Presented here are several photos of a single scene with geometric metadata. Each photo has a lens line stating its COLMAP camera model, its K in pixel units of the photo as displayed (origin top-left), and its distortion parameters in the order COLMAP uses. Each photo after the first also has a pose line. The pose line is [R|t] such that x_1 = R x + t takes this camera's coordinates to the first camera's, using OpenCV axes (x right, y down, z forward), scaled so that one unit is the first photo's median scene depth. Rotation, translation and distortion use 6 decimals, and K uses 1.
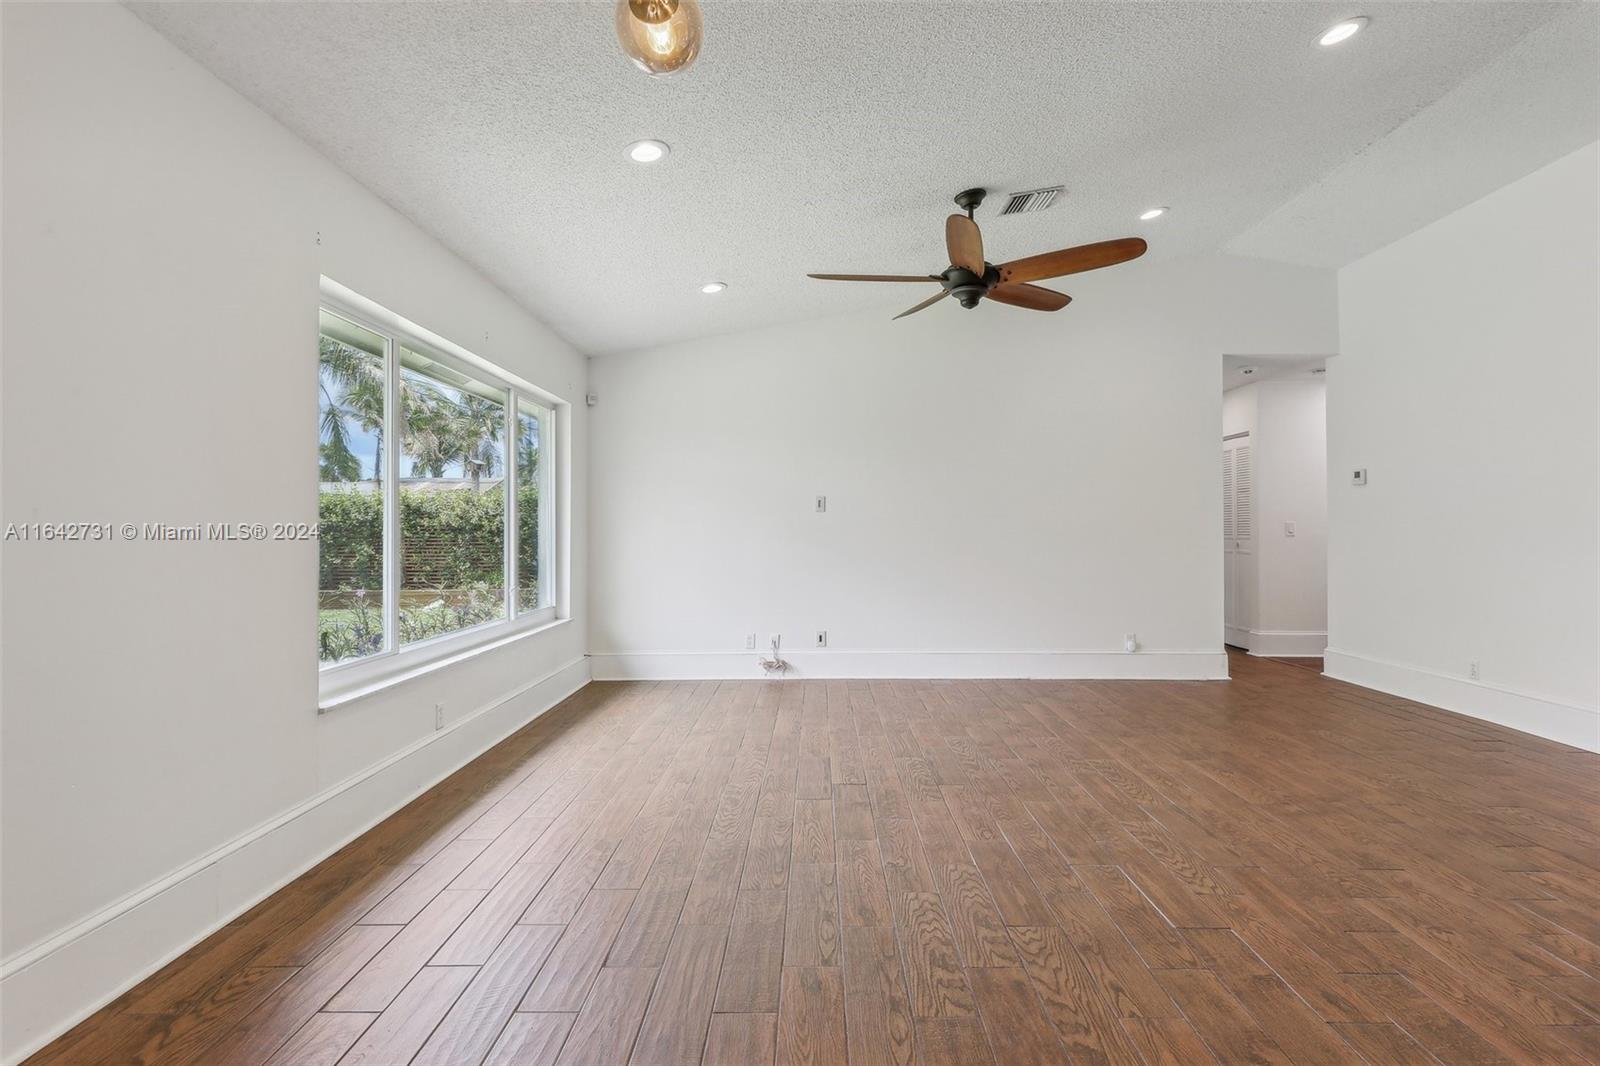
lens RADIAL K [[757.1, 0, 782.8], [0, 757.1, 531.8], [0, 0, 1]] dist [-0.001889, 0.001003]
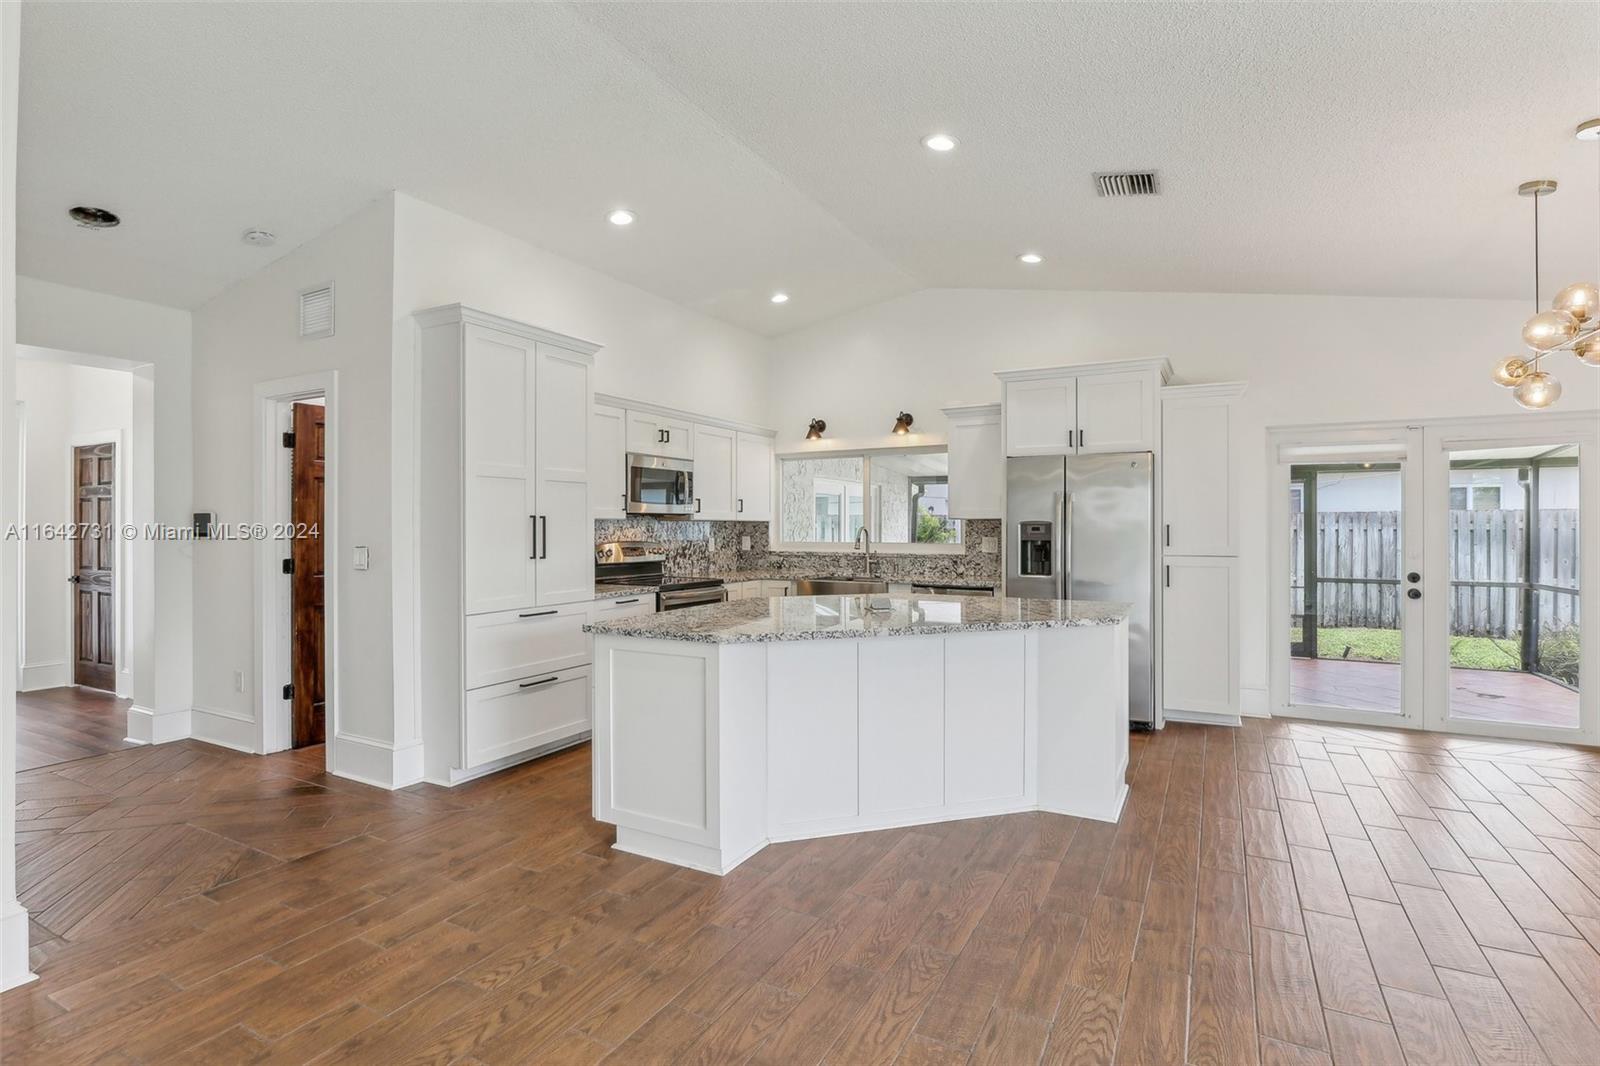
lens RADIAL K [[757.1, 0, 816.2], [0, 757.1, 525.2], [0, 0, 1]] dist [-0.001889, 0.001003]
pose [[-0.902041, 0.004008, 0.431631, 0.473262], [0.005119, 0.999986, 0.001411, -0.077495], [-0.431619, 0.003482, -0.902049, 1.901794]]
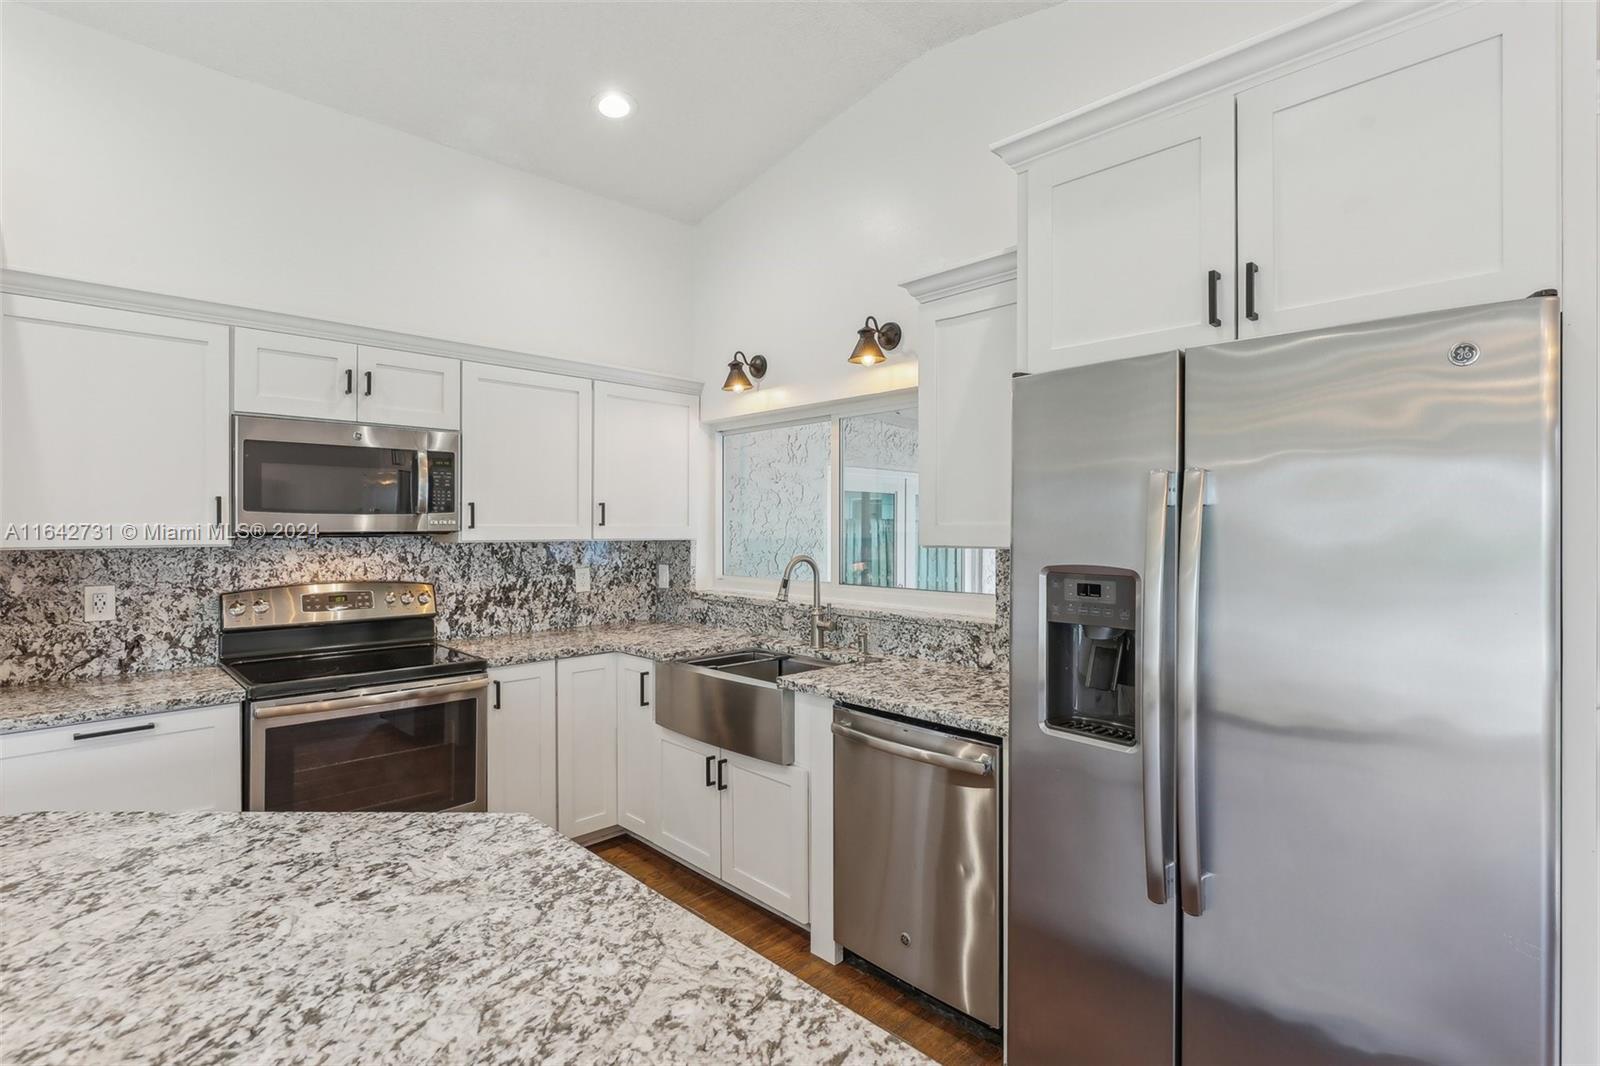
lens RADIAL K [[757.1, 0, 811.9], [0, 757.1, 525.3], [0, 0, 1]] dist [-0.001889, 0.001003]
pose [[-0.730613, 0.004481, 0.682777, 0.553620], [0.005381, 0.999985, -0.000806, -0.118754], [-0.682771, 0.003085, -0.730626, 0.393474]]
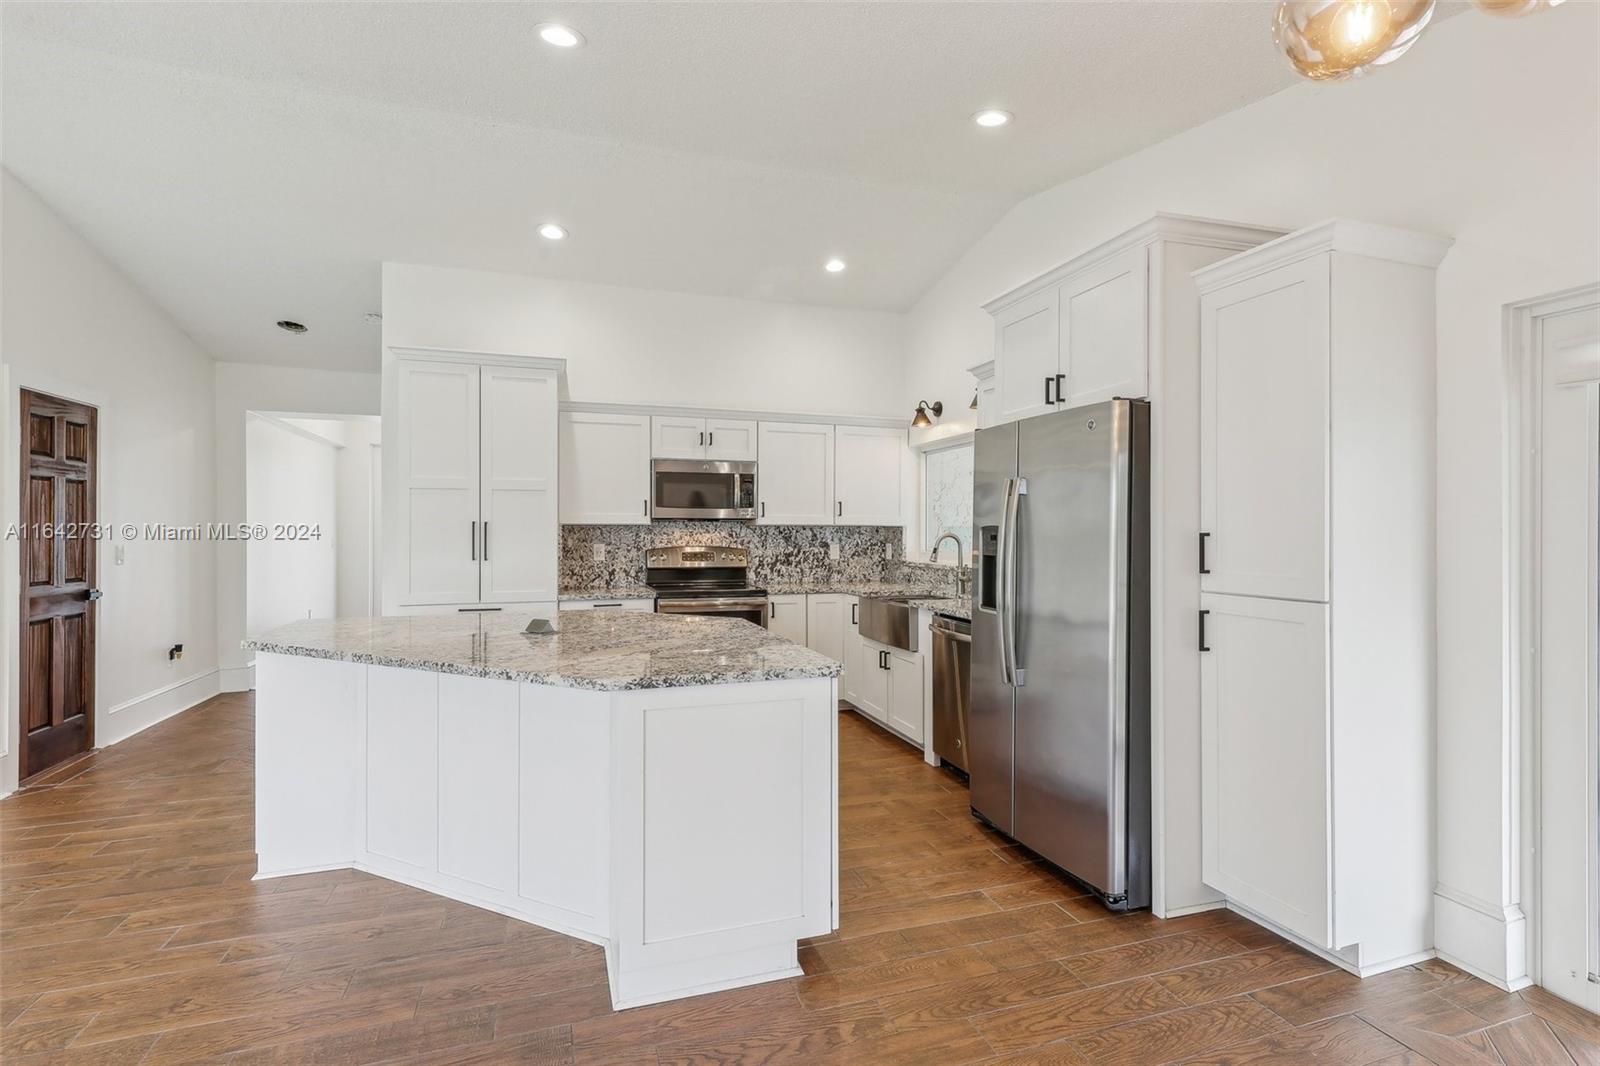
lens RADIAL K [[757.1, 0, 821.8], [0, 757.1, 520.8], [0, 0, 1]] dist [-0.001889, 0.001003]
pose [[-0.374312, 0.013934, 0.927198, -0.313865], [0.002735, 0.999899, -0.013923, -0.072778], [-0.927299, -0.002676, -0.374312, 0.530209]]
